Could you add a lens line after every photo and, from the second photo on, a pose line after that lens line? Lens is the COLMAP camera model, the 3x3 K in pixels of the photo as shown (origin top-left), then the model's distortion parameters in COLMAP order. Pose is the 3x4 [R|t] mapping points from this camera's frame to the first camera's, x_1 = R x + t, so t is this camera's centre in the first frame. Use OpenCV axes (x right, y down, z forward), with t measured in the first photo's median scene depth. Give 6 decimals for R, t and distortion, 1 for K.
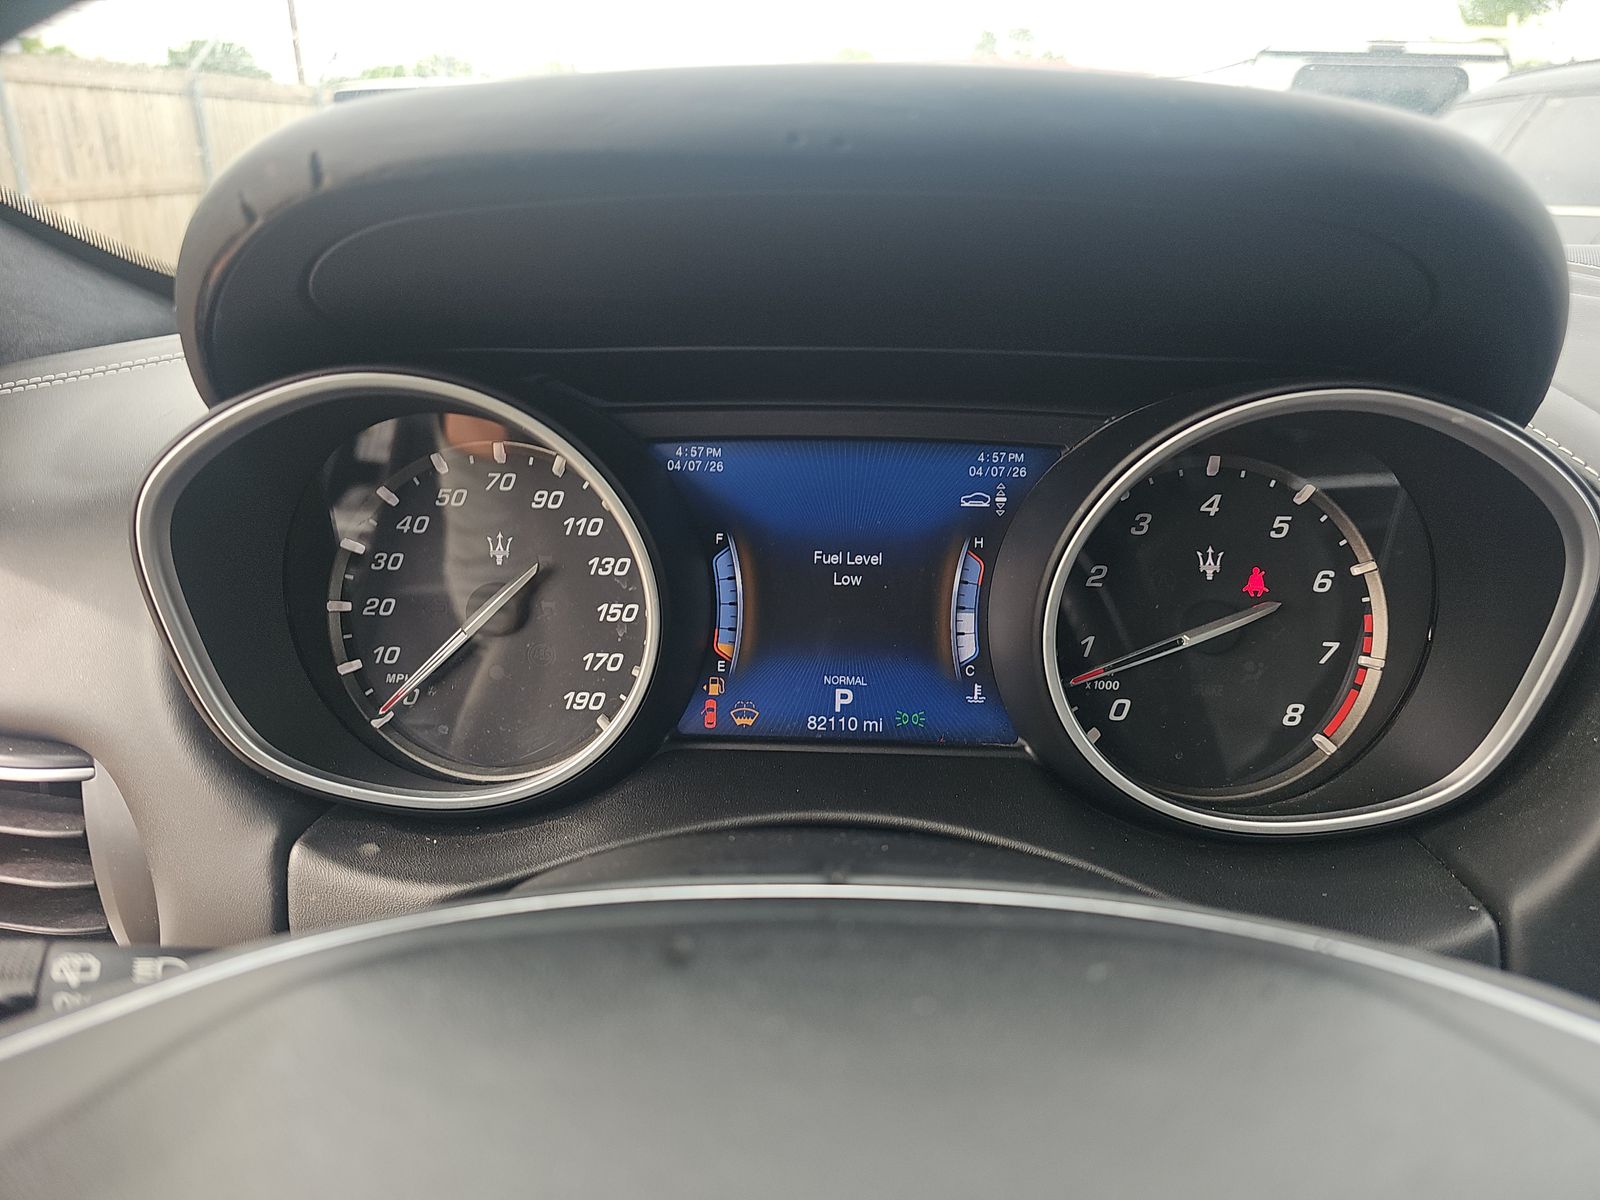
lens RADIAL K [[1081.7, 0, 805.2], [0, 1081.7, 604.2], [0, 0, 1]] dist [0.085051, -0.131793]
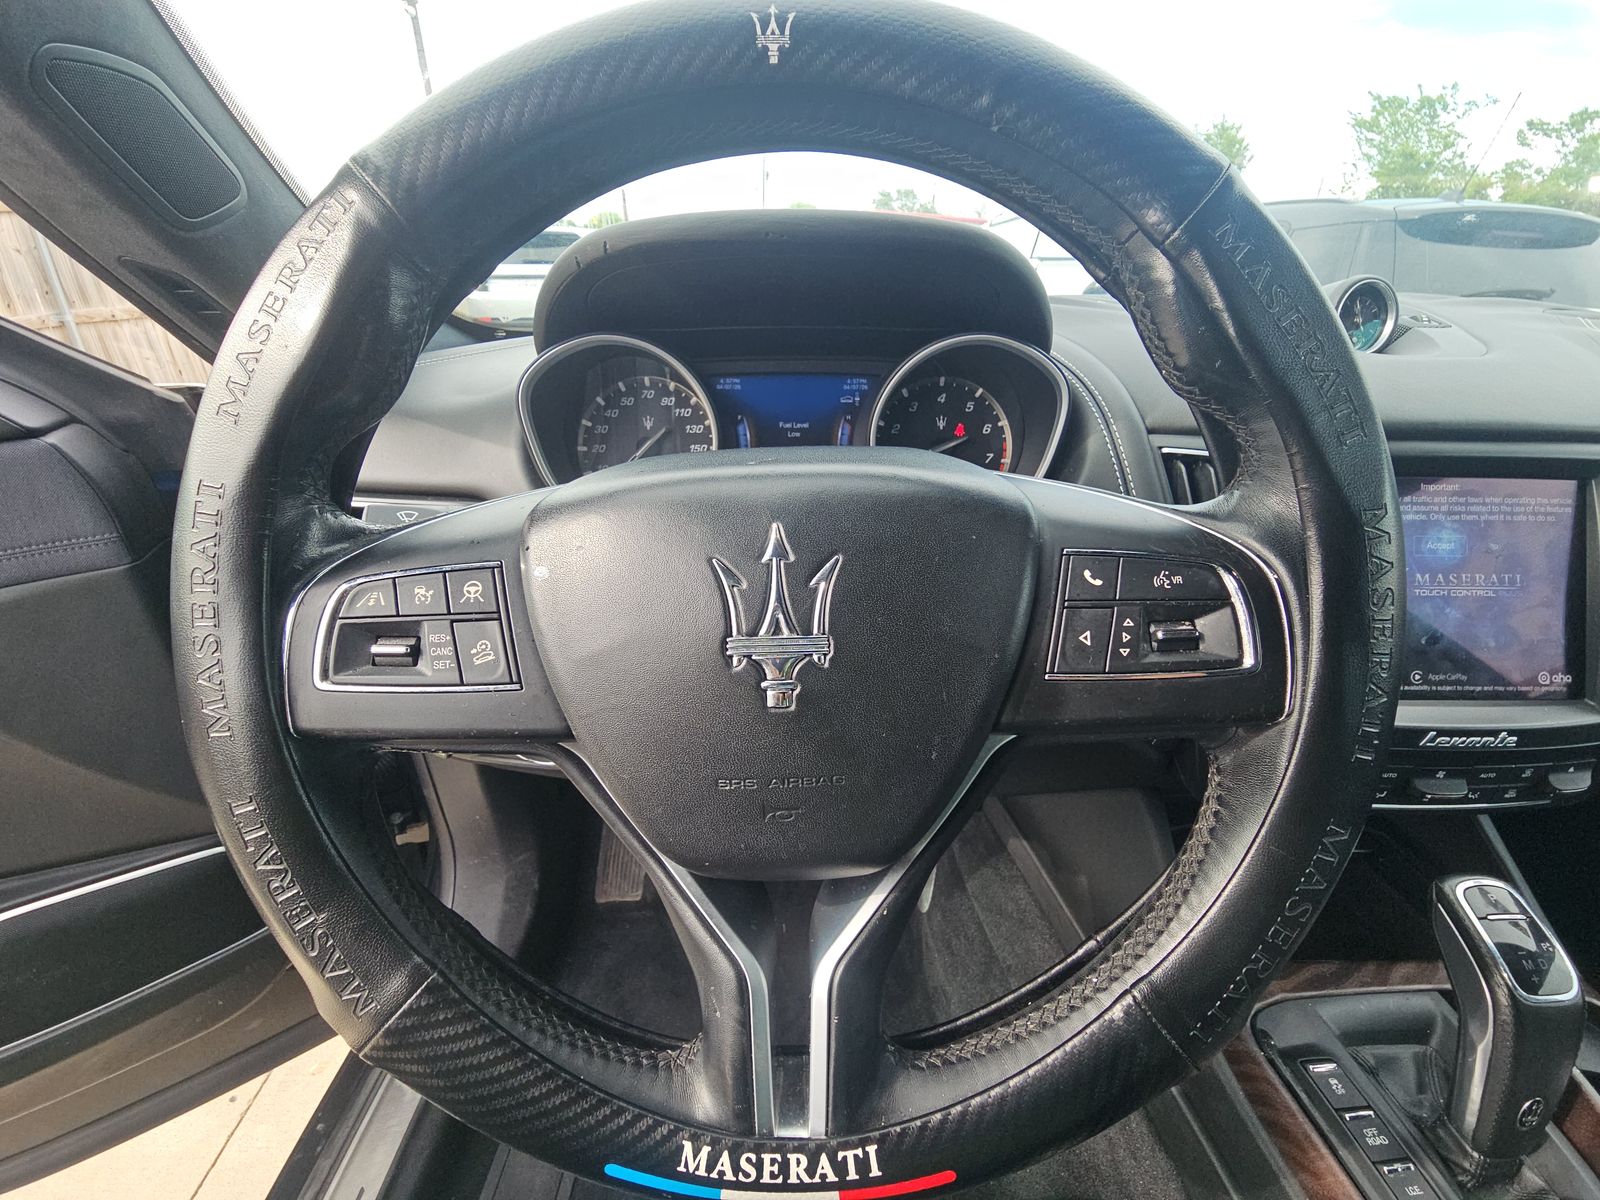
lens RADIAL K [[658.0, 0, 800.0], [0, 658.0, 600.0], [0, 0, 1]] dist [0.026519, -0.017417]
pose [[0.999240, -0.026079, 0.028958, 0.000442], [0.023978, 0.997212, 0.070659, 0.242272], [-0.030720, -0.069911, 0.997080, -0.482539]]
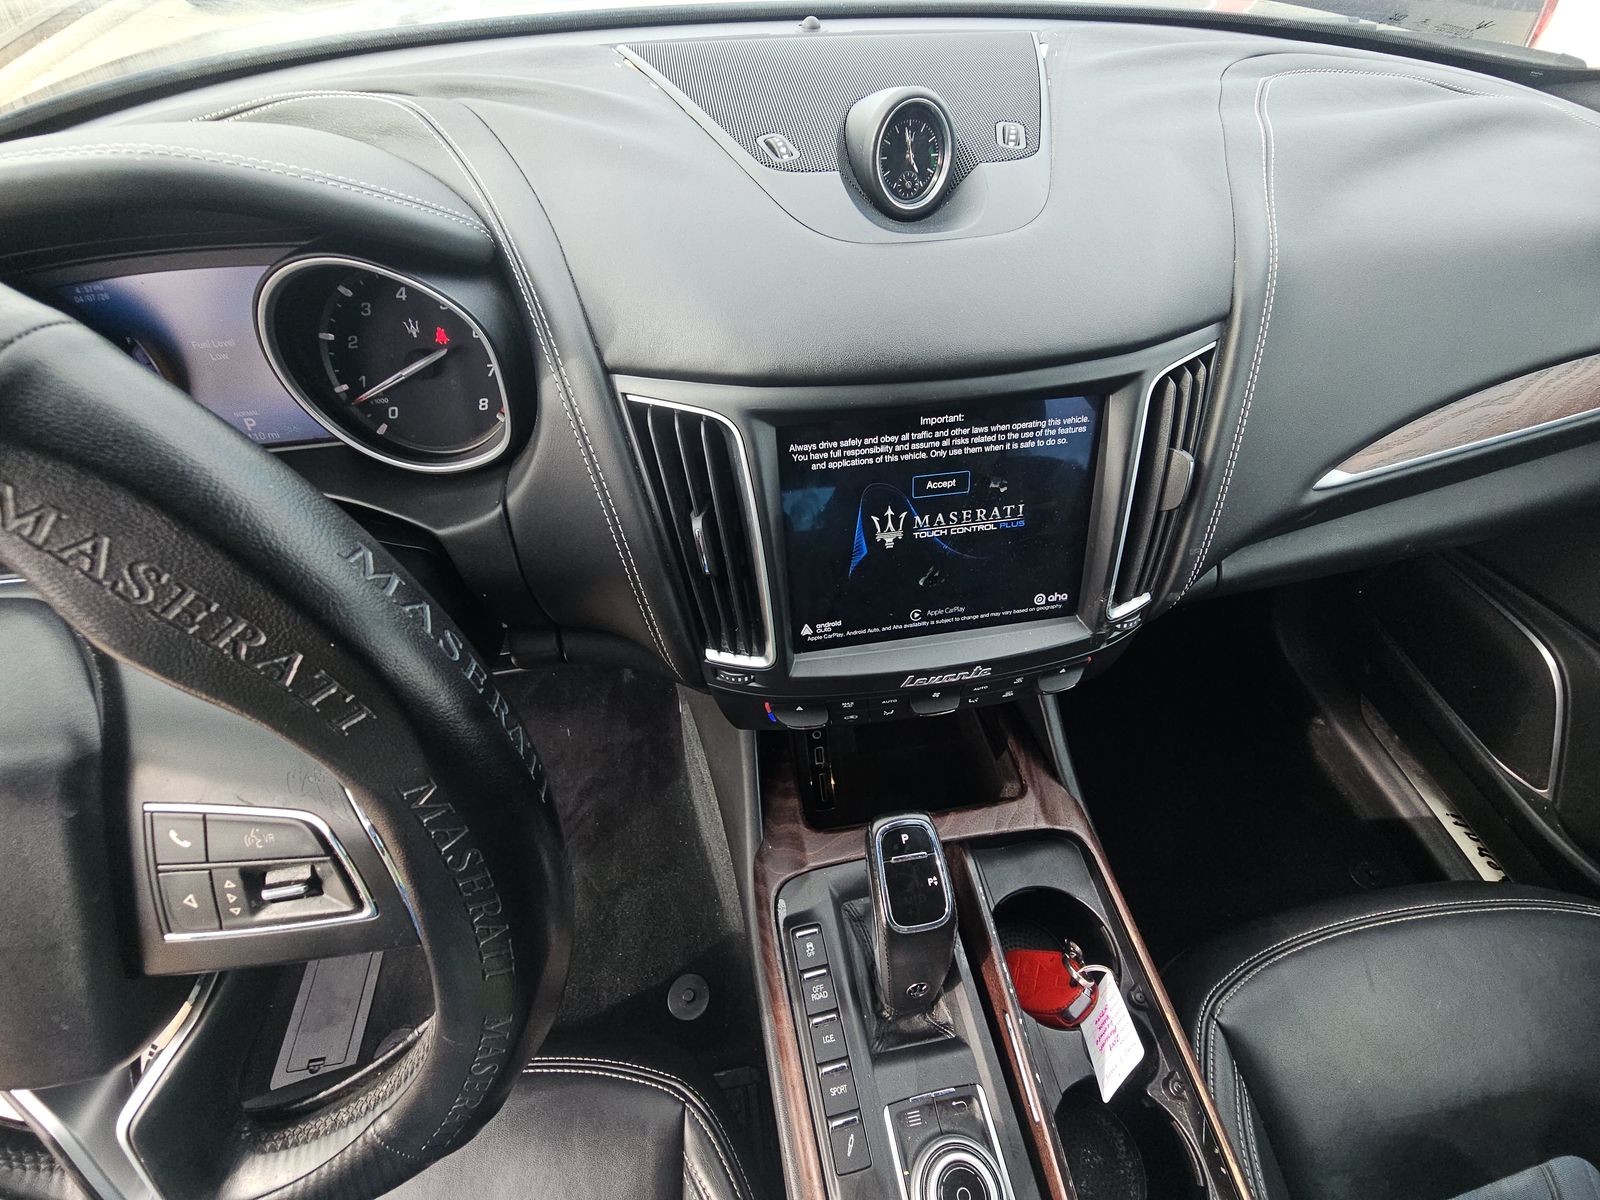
lens RADIAL K [[658.0, 0, 800.0], [0, 658.0, 600.0], [0, 0, 1]] dist [0.026519, -0.017417]
pose [[0.980129, -0.164459, 0.110905, 0.800327], [0.089428, 0.865424, 0.492995, -0.131461], [-0.177057, -0.473281, 0.862934, -0.310082]]
